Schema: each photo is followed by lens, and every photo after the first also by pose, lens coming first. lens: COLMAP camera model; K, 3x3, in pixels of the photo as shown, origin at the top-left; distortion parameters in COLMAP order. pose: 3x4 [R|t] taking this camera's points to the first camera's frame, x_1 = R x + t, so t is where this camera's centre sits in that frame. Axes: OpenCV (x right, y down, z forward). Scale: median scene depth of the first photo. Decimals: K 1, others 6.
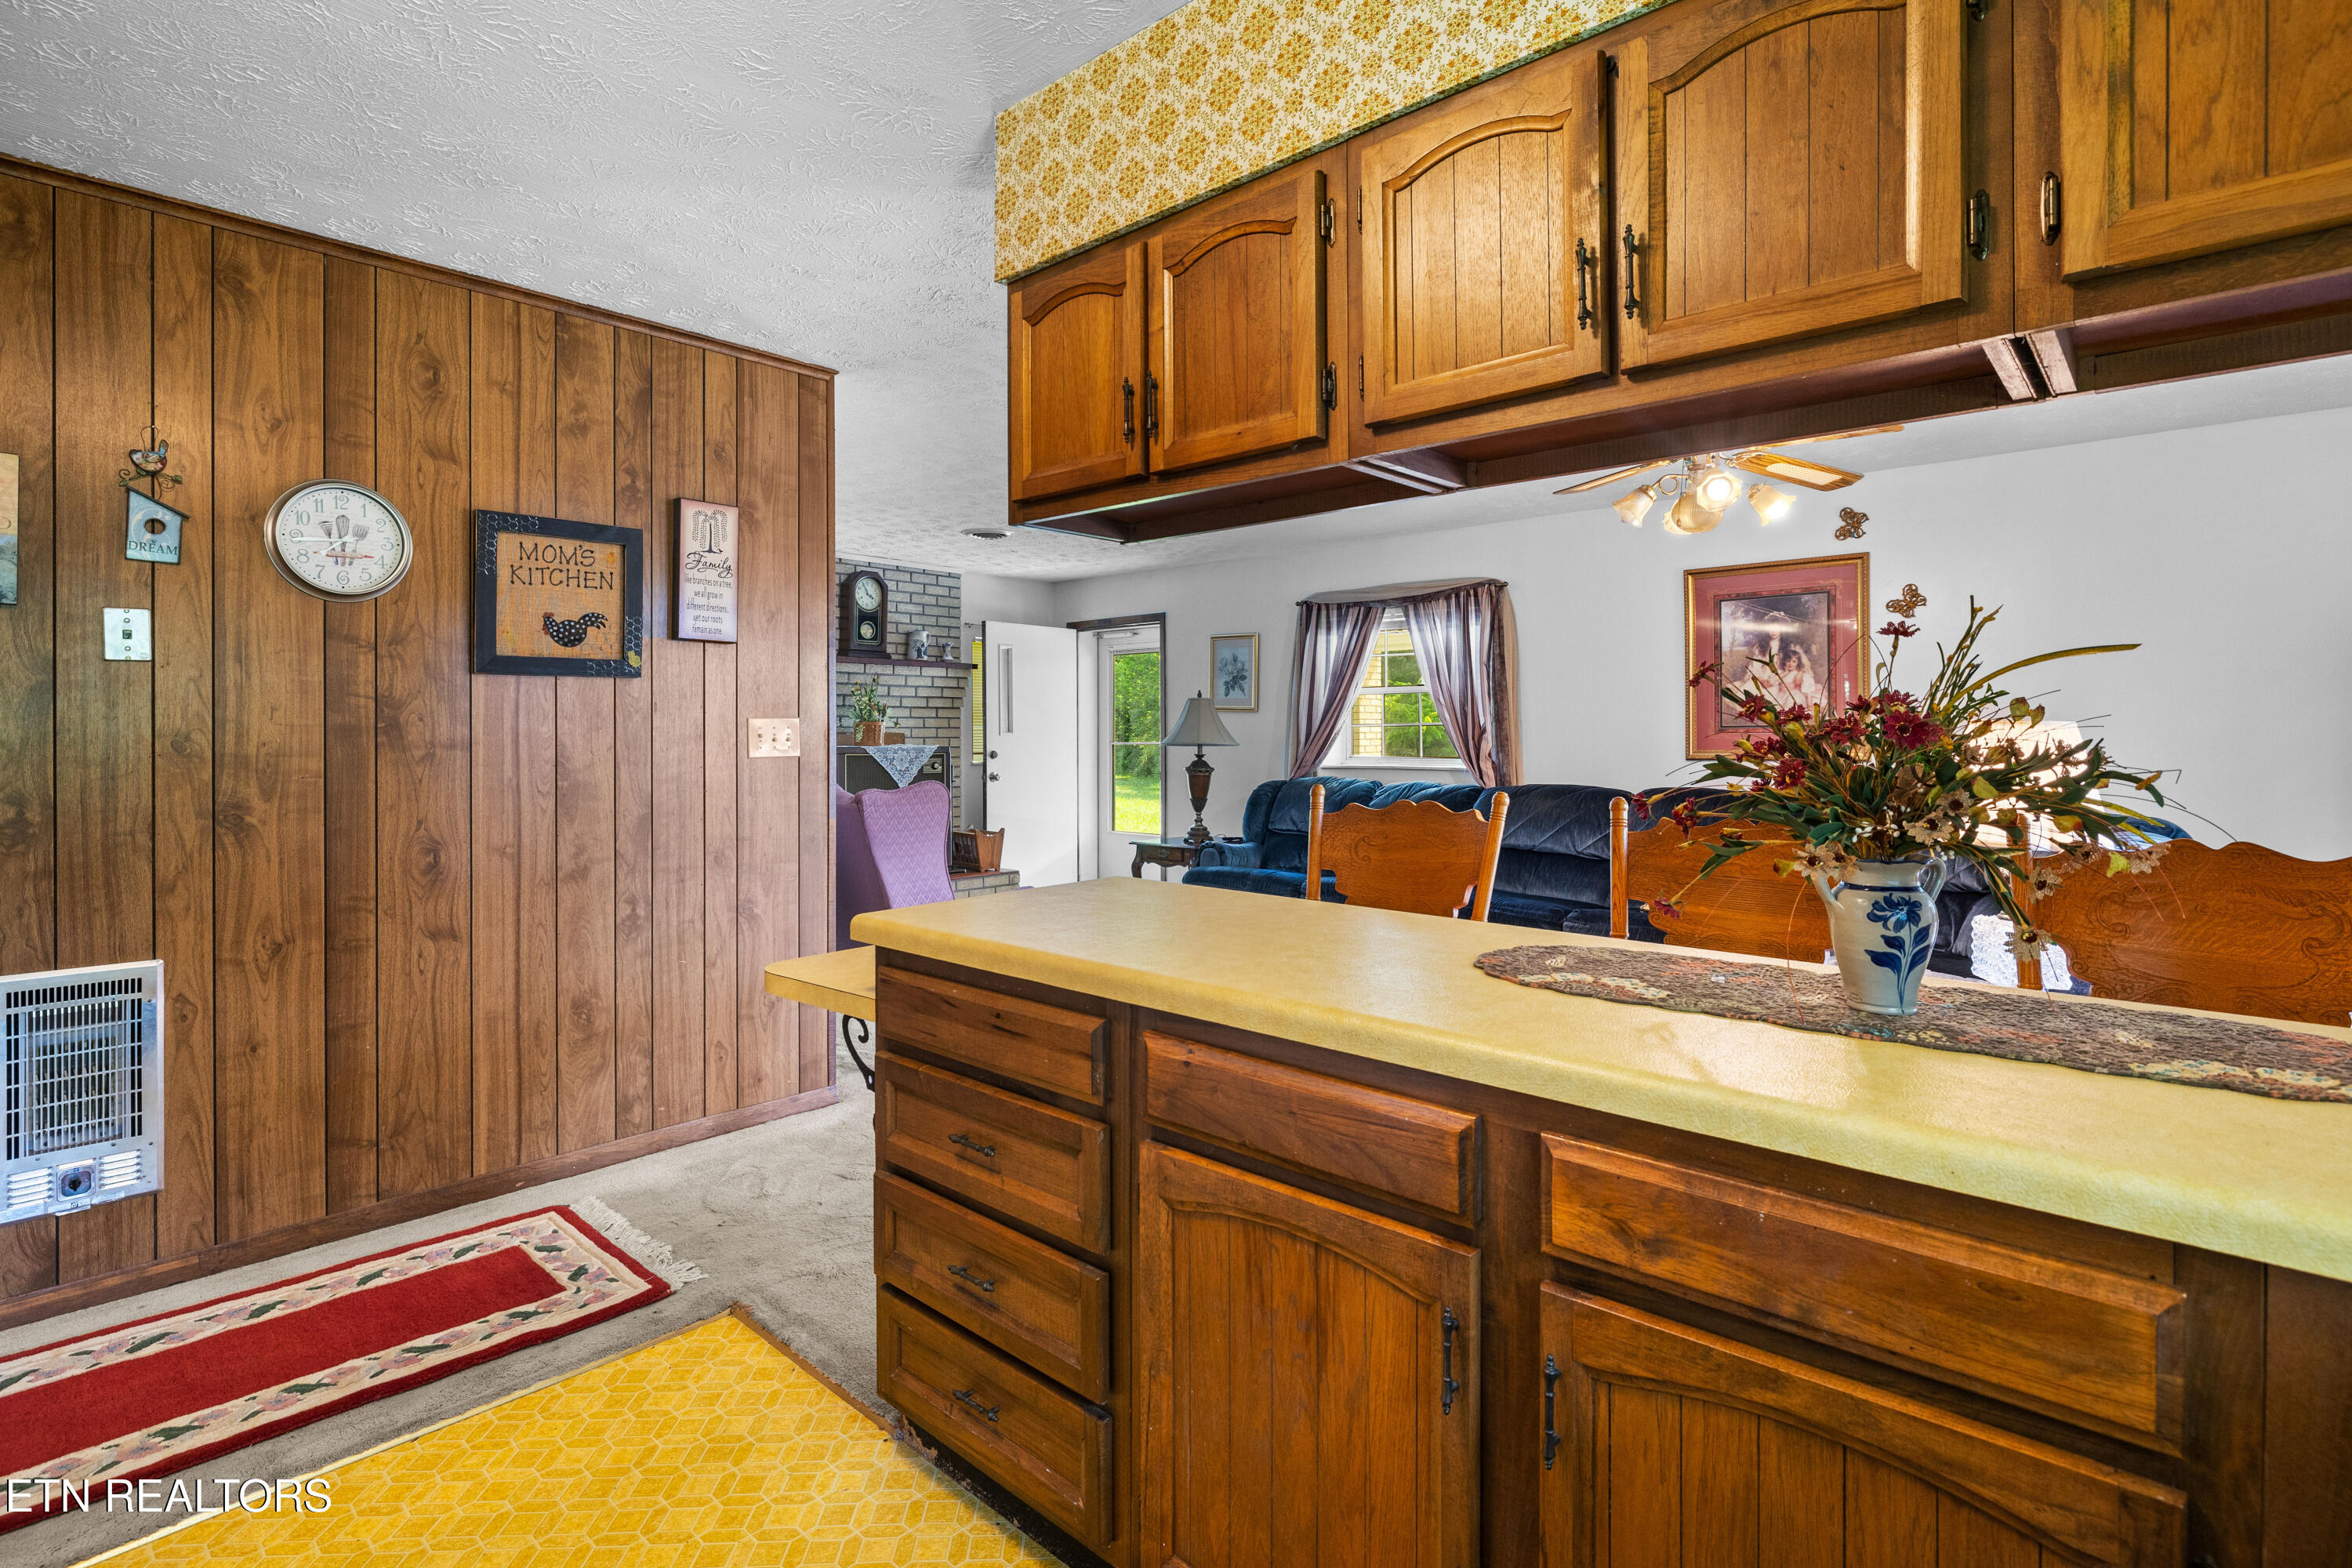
lens RADIAL K [[1123.1, 0, 1171.0], [0, 1123.1, 734.0], [0, 0, 1]] dist [-0.001007, -0.000189]
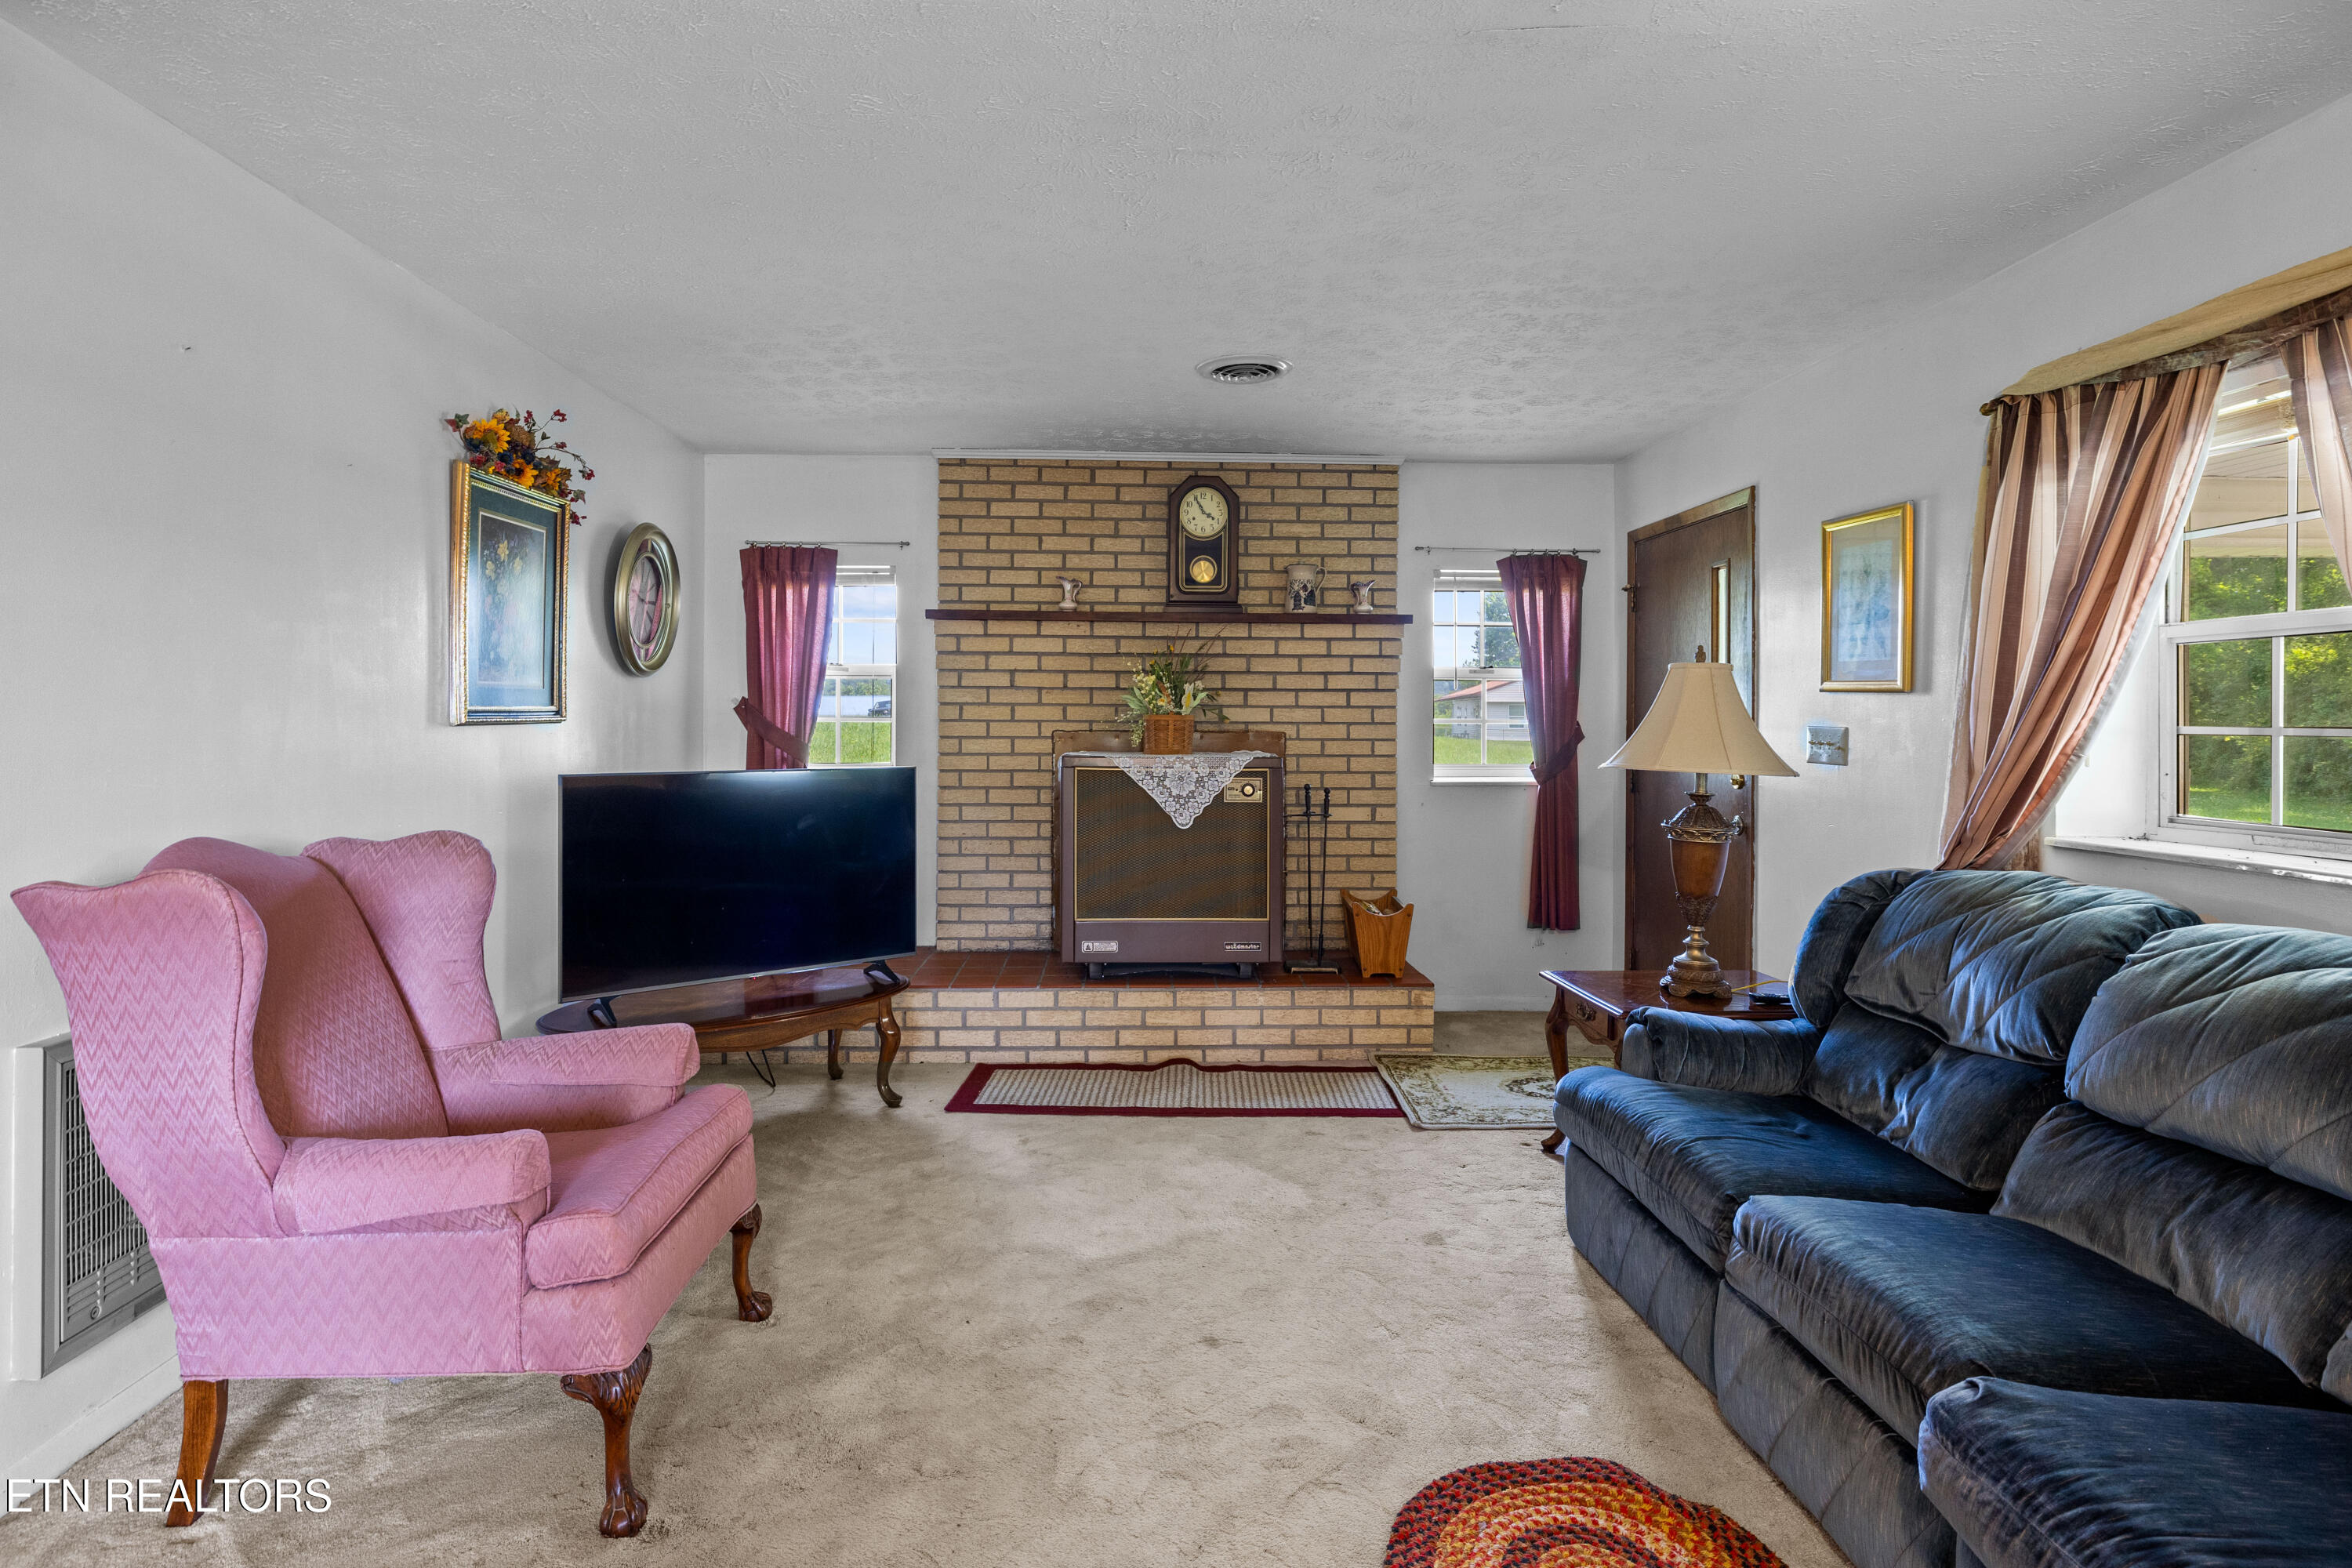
lens RADIAL K [[1223.0, 0, 1181.9], [0, 1223.0, 713.8], [0, 0, 1]] dist [-0.002677, 0.000293]
pose [[0.706910, 0.002677, -0.707298, 0.229935], [-0.002267, 0.999996, 0.001519, -0.013364], [0.707300, 0.000530, 0.706913, 0.552519]]
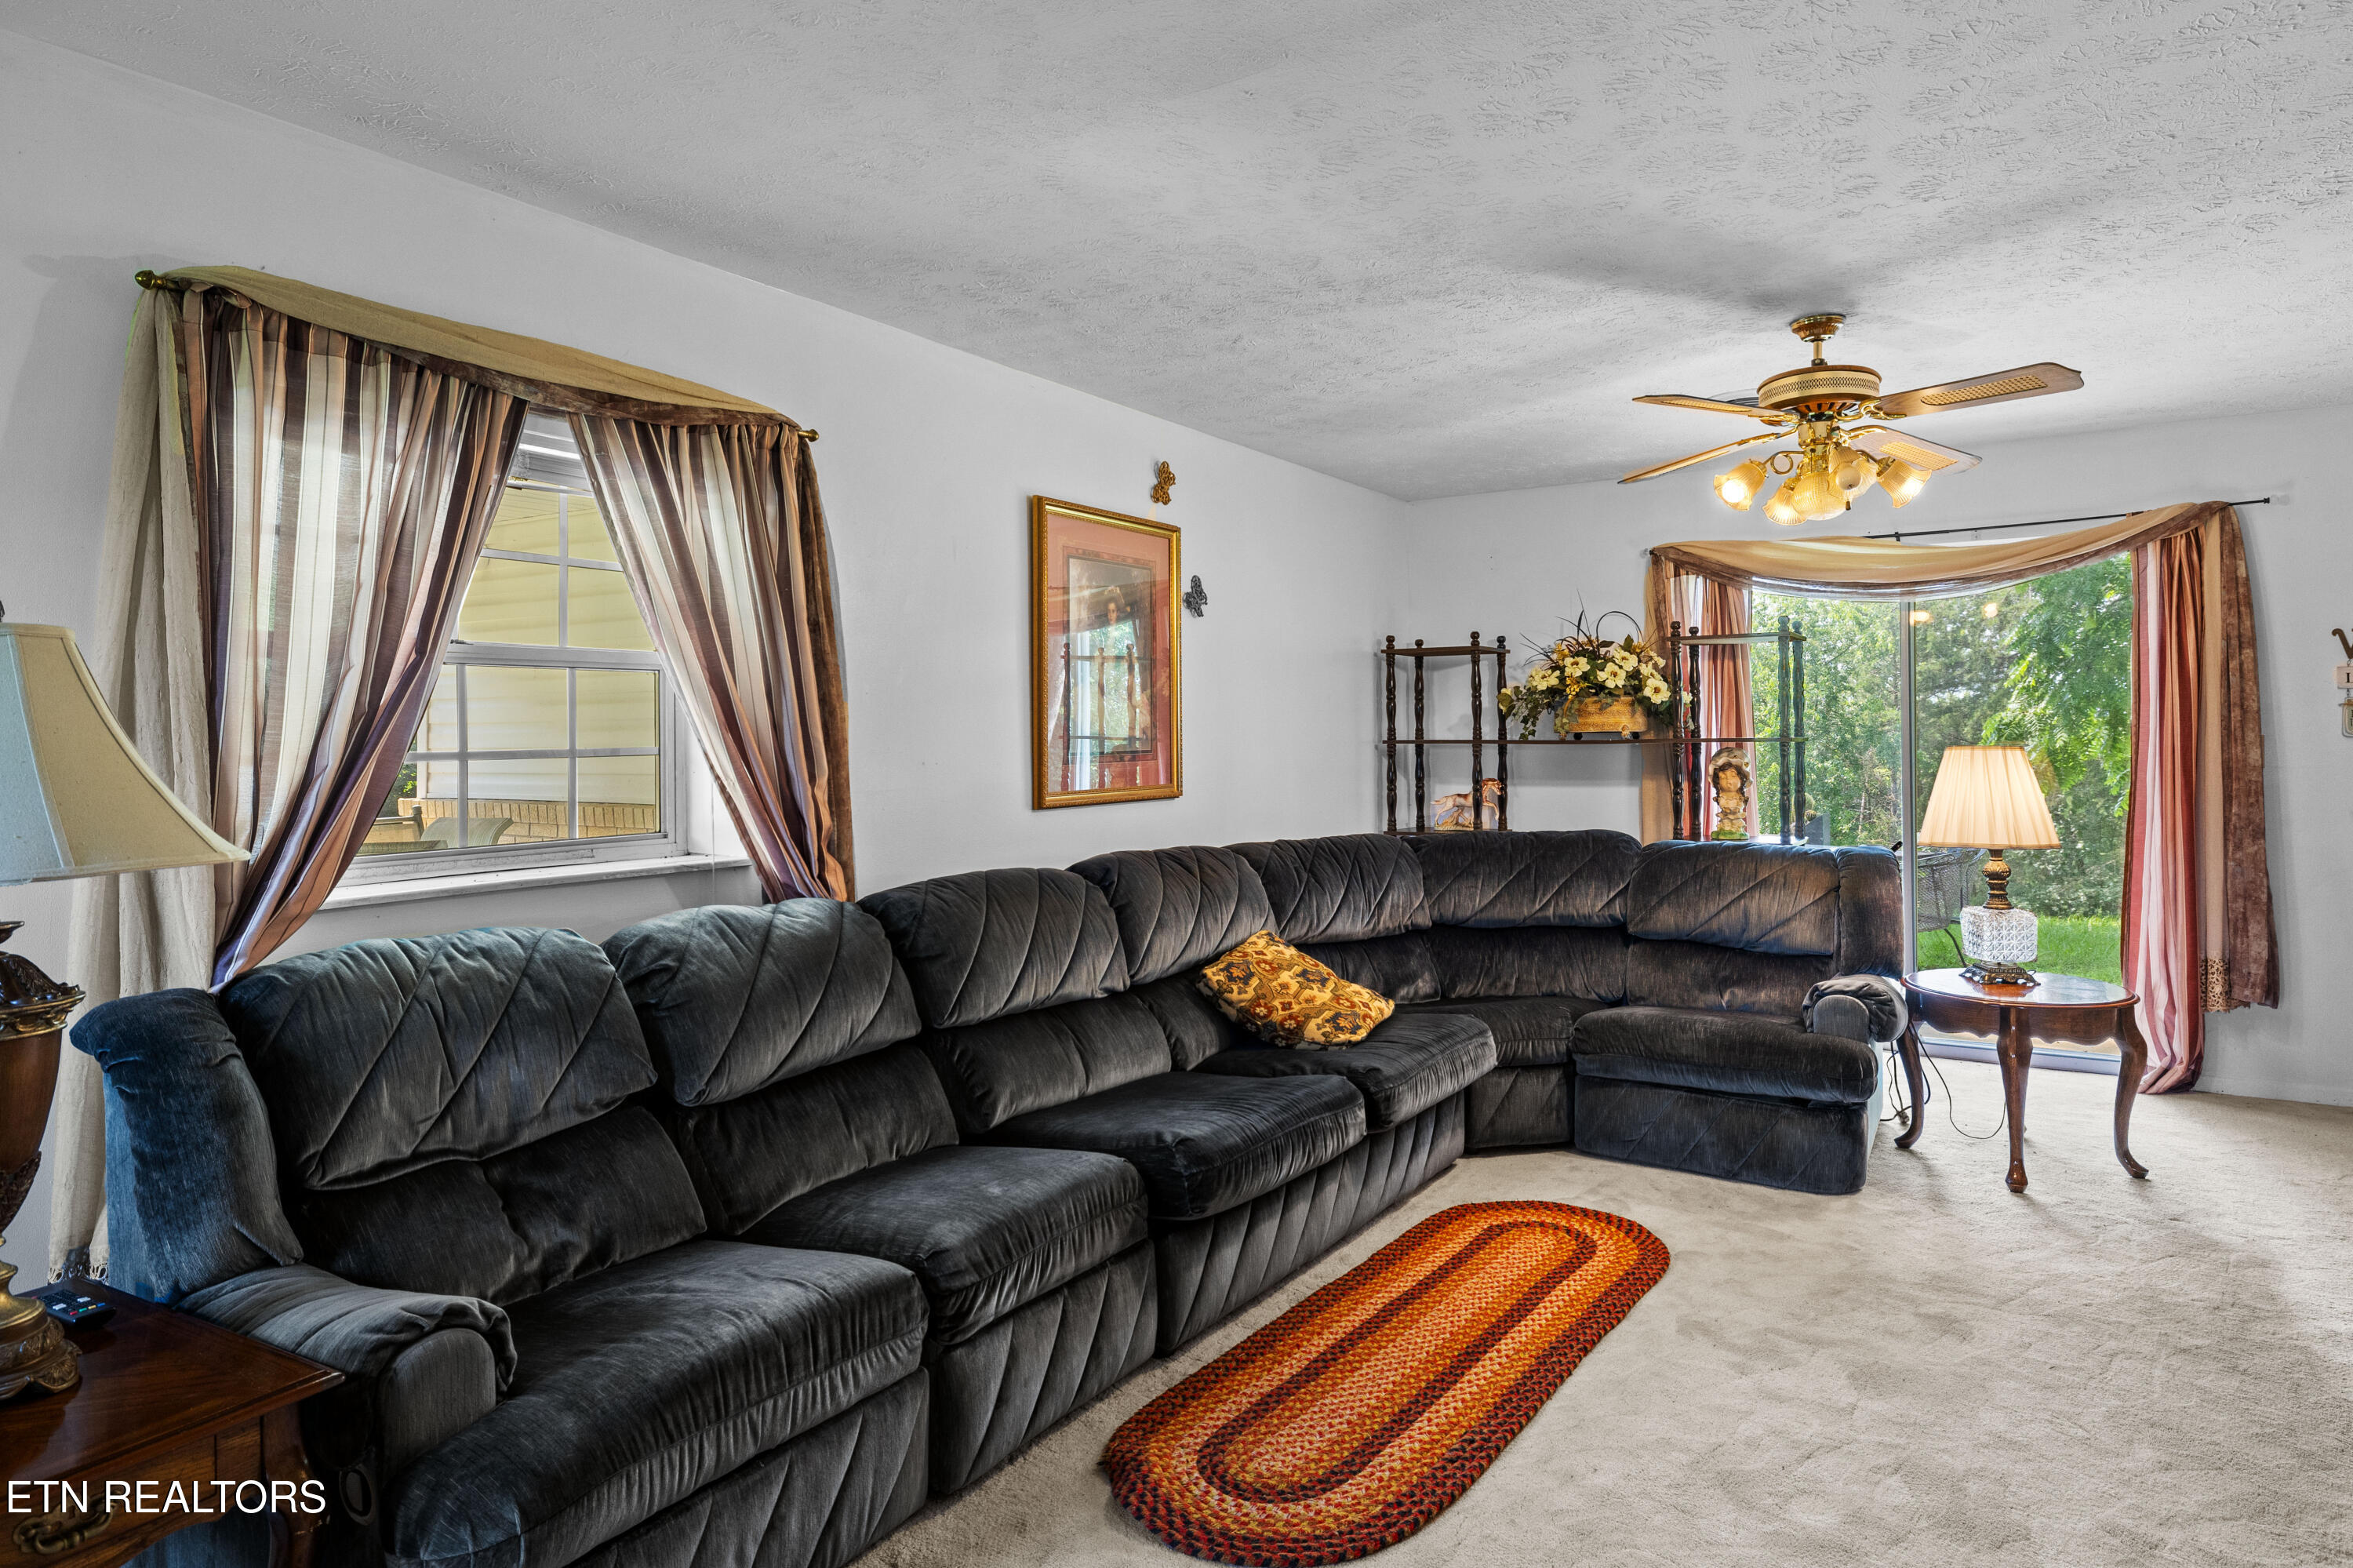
lens RADIAL K [[1424.0, 0, 1182.8], [0, 1424.0, 727.0], [0, 0, 1]] dist [0.000928, -0.000162]
pose [[-0.181982, 0.011271, 0.983237, -0.256089], [0.008638, 0.999914, -0.009863, -0.011043], [-0.983264, 0.006698, -0.182064, 0.893050]]
